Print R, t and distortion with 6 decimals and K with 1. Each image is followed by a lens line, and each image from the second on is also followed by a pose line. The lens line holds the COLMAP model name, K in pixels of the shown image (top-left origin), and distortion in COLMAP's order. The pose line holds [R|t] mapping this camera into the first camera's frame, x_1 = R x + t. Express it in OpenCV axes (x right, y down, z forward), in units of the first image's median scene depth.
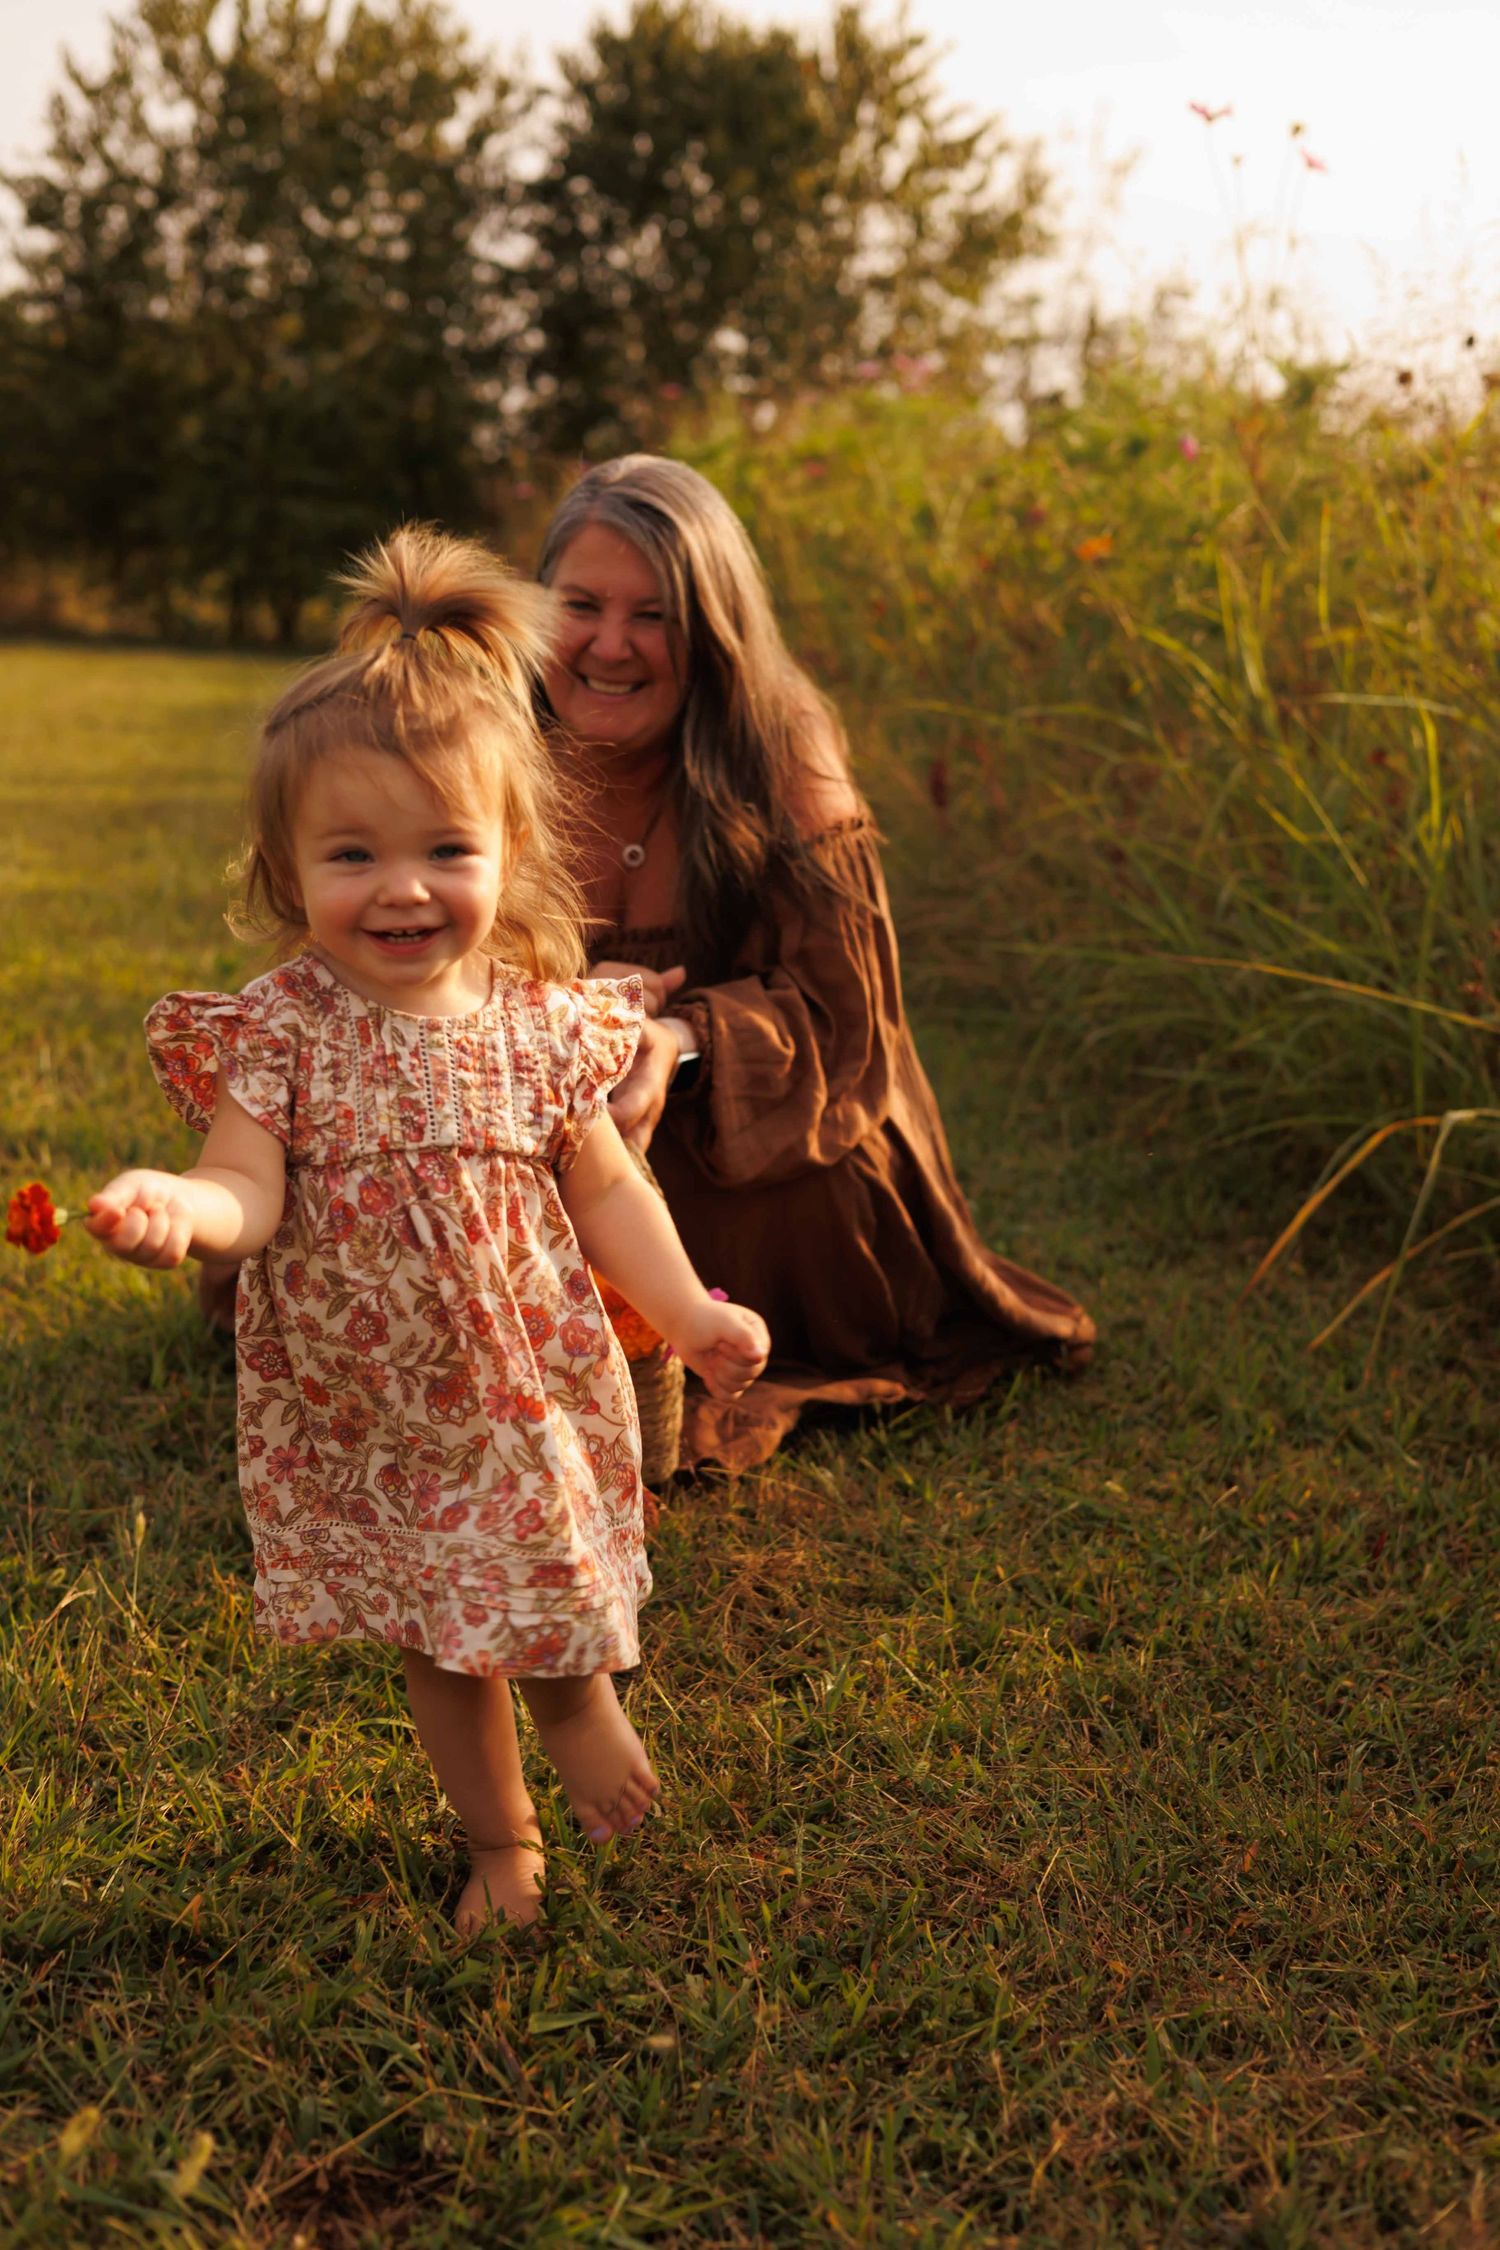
lens RADIAL K [[3424.3, 0, 750.0], [0, 3424.3, 1125.0], [0, 0, 1]] dist [0.095556, 0.052348]
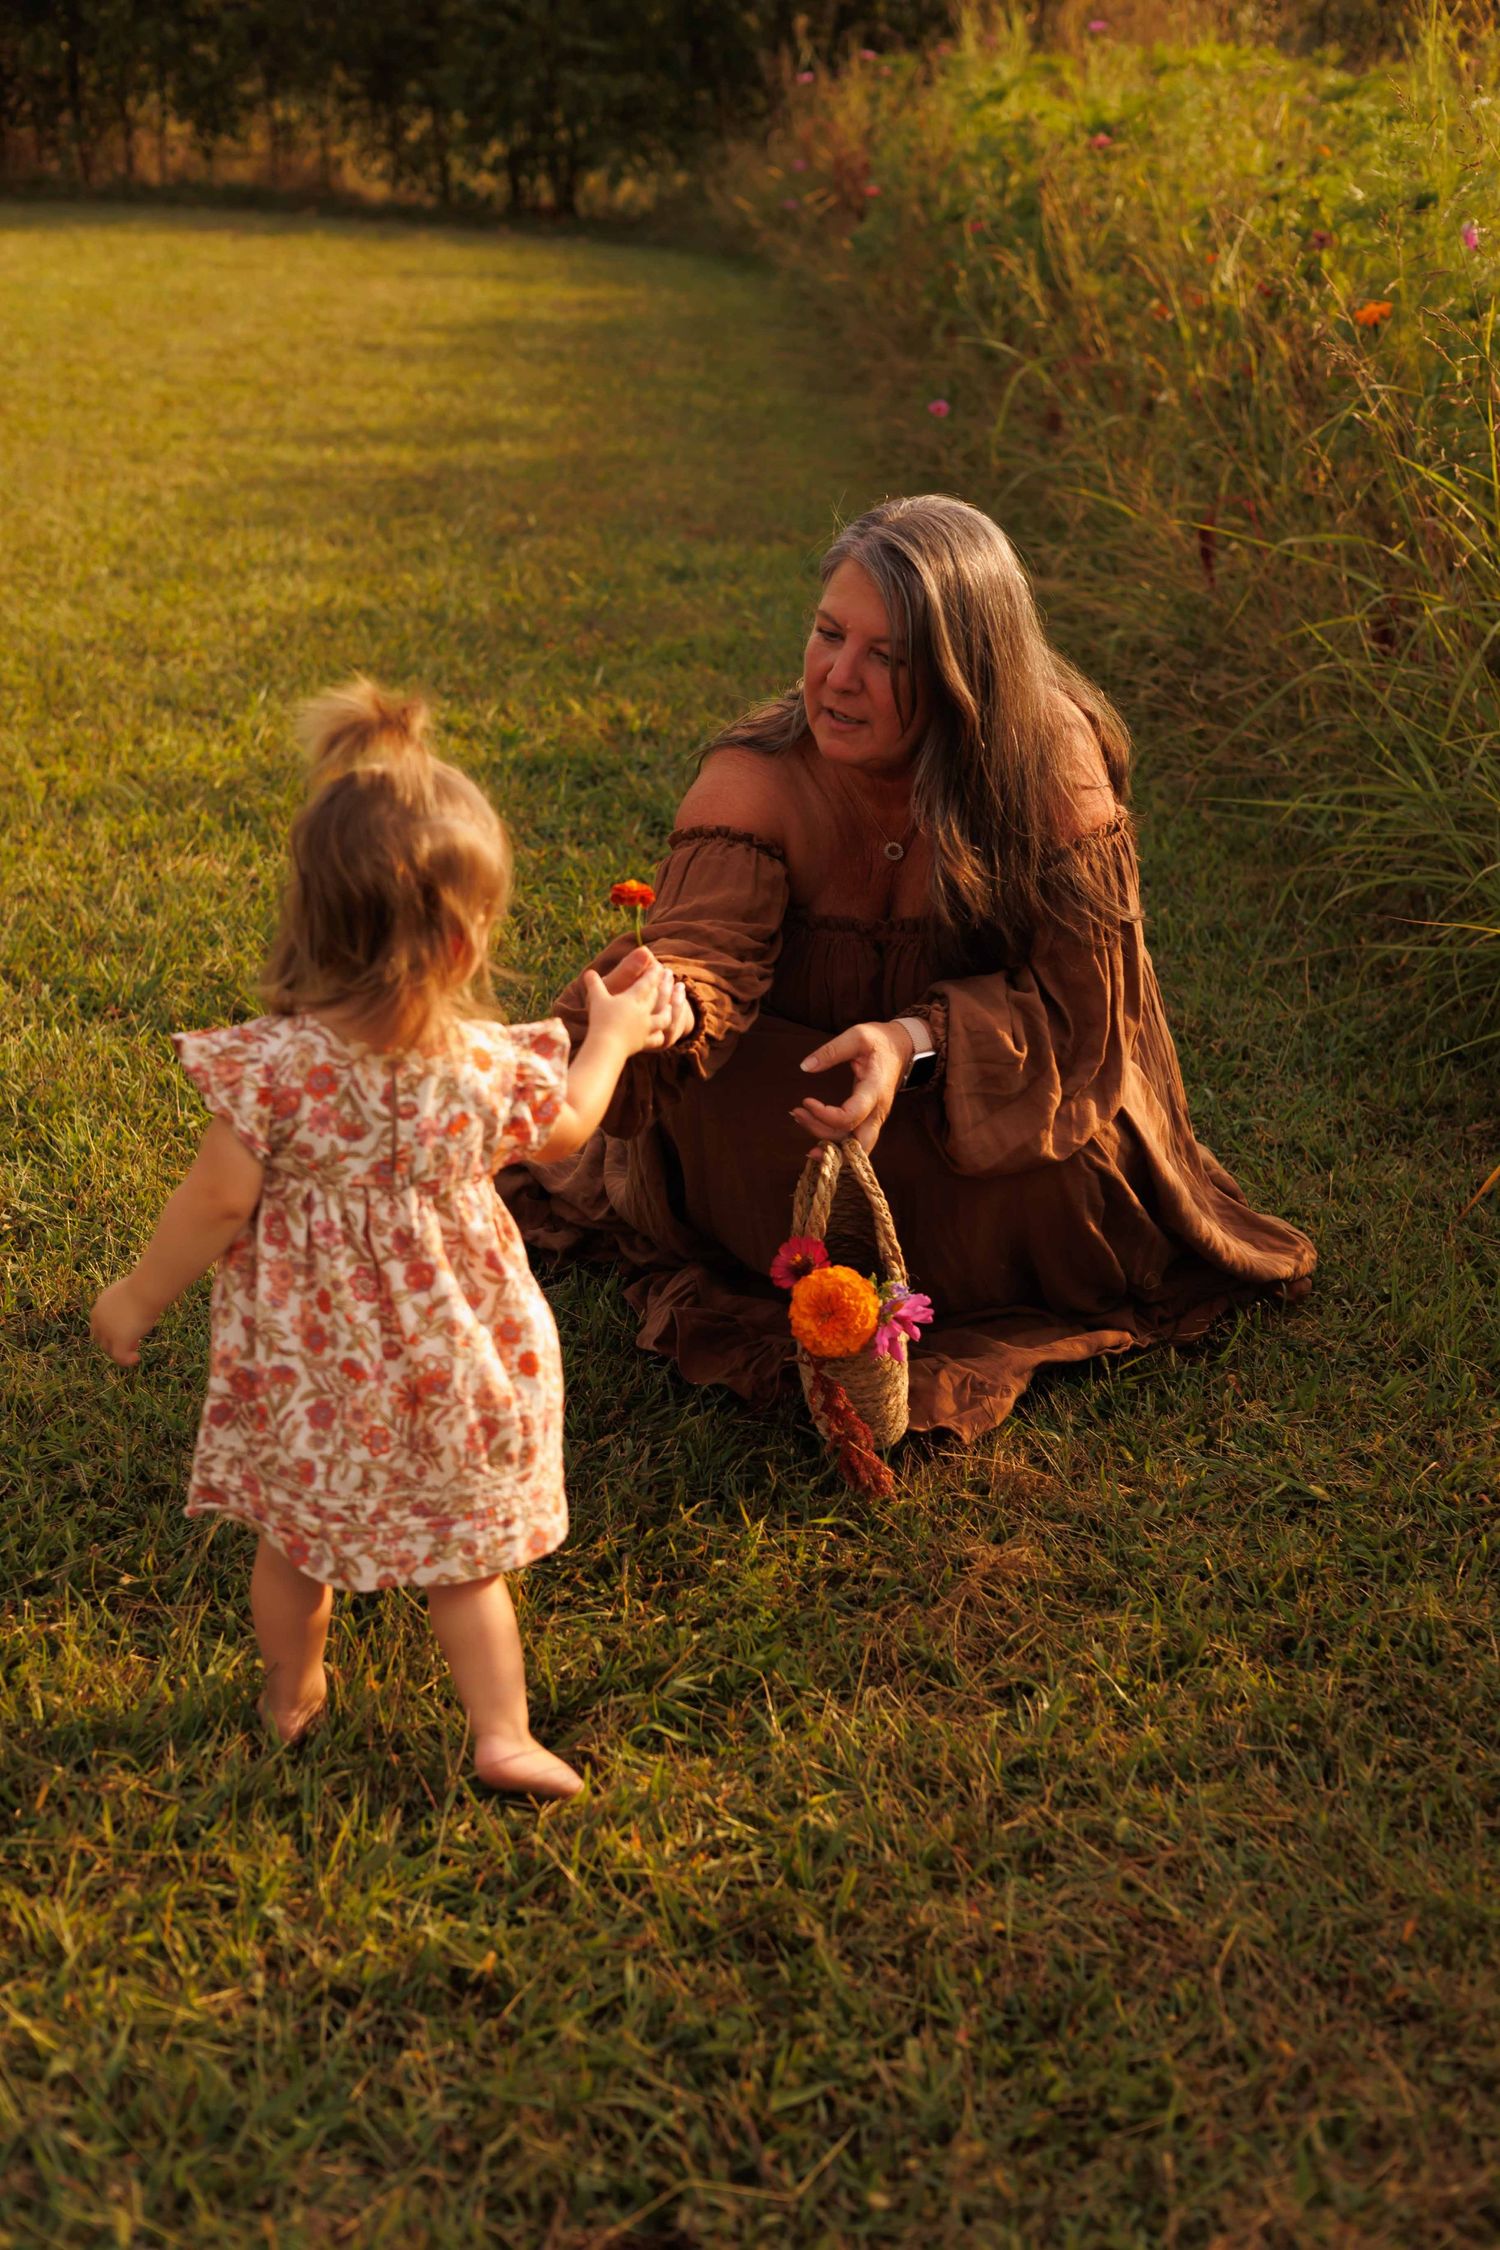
lens RADIAL K [[3424.3, 0, 750.0], [0, 3424.3, 1125.0], [0, 0, 1]] dist [0.095556, 0.052348]
pose [[0.996671, 0.017492, -0.079634, 0.009703], [-0.006731, 0.991033, 0.133444, -0.129213], [0.081254, -0.132464, 0.987852, -0.068197]]
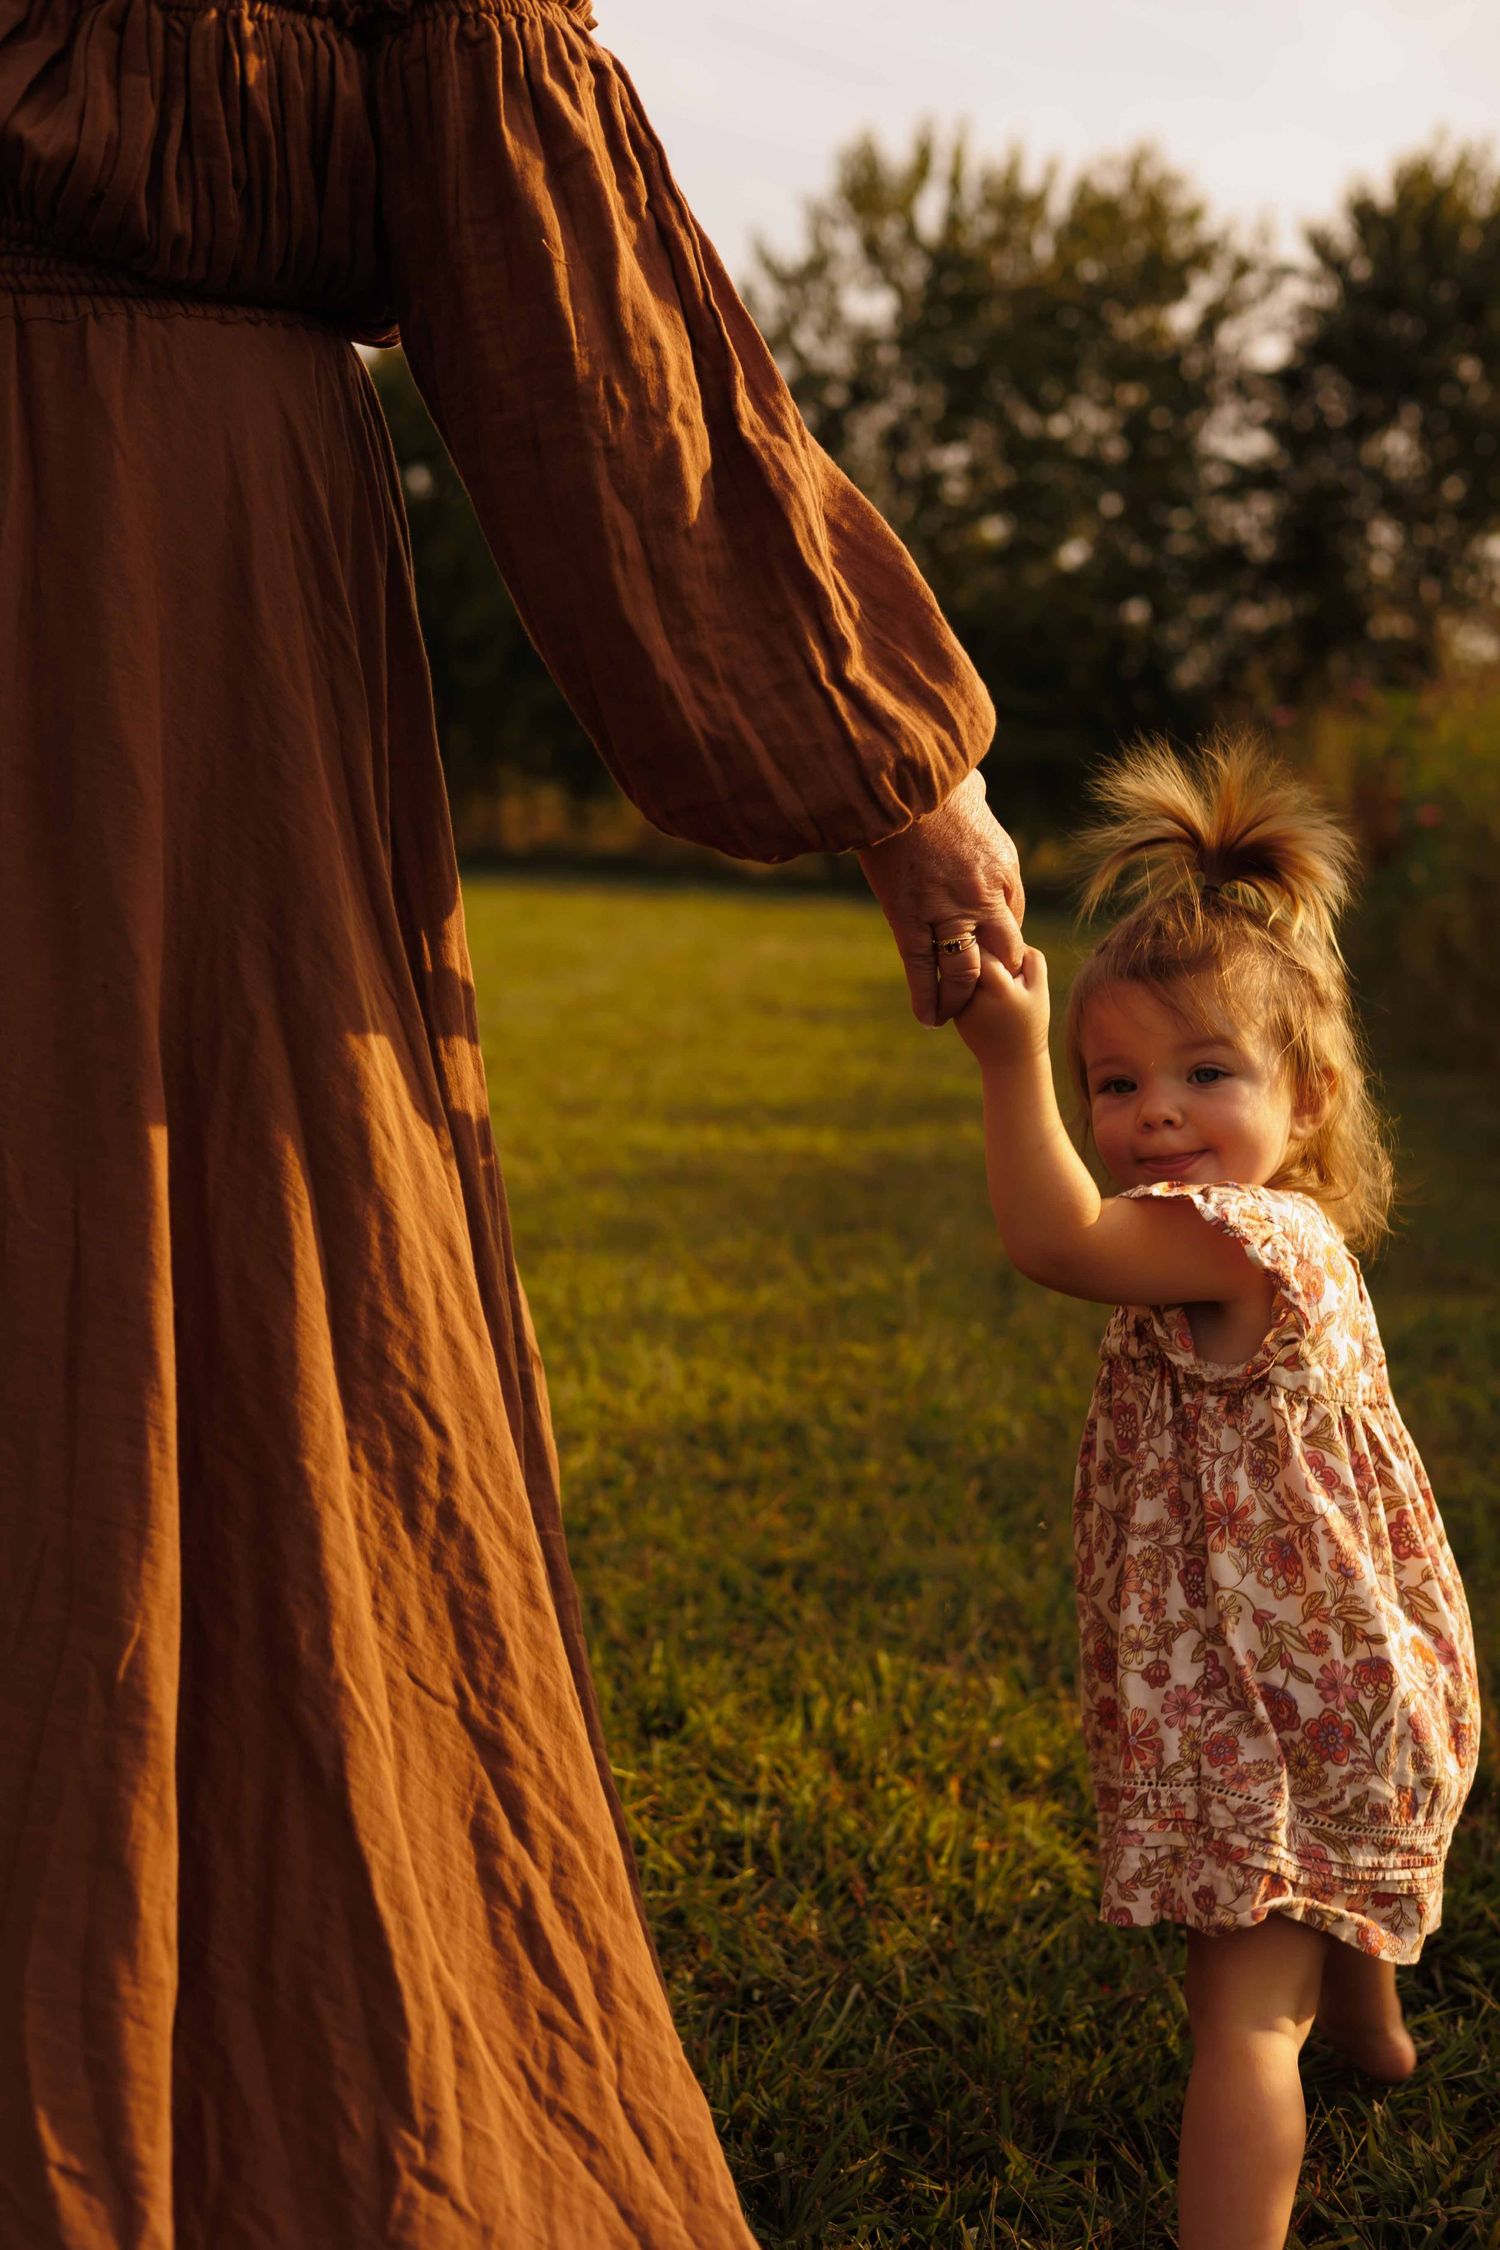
lens RADIAL K [[3463.1, 0, 750.0], [0, 3463.1, 1125.0], [0, 0, 1]] dist [-0.041571, -0.076075]
pose [[0.982989, 0.022228, -0.182313, -0.252814], [-0.034342, 0.997387, -0.063557, -0.194373], [0.180424, 0.068737, 0.981184, 1.133024]]
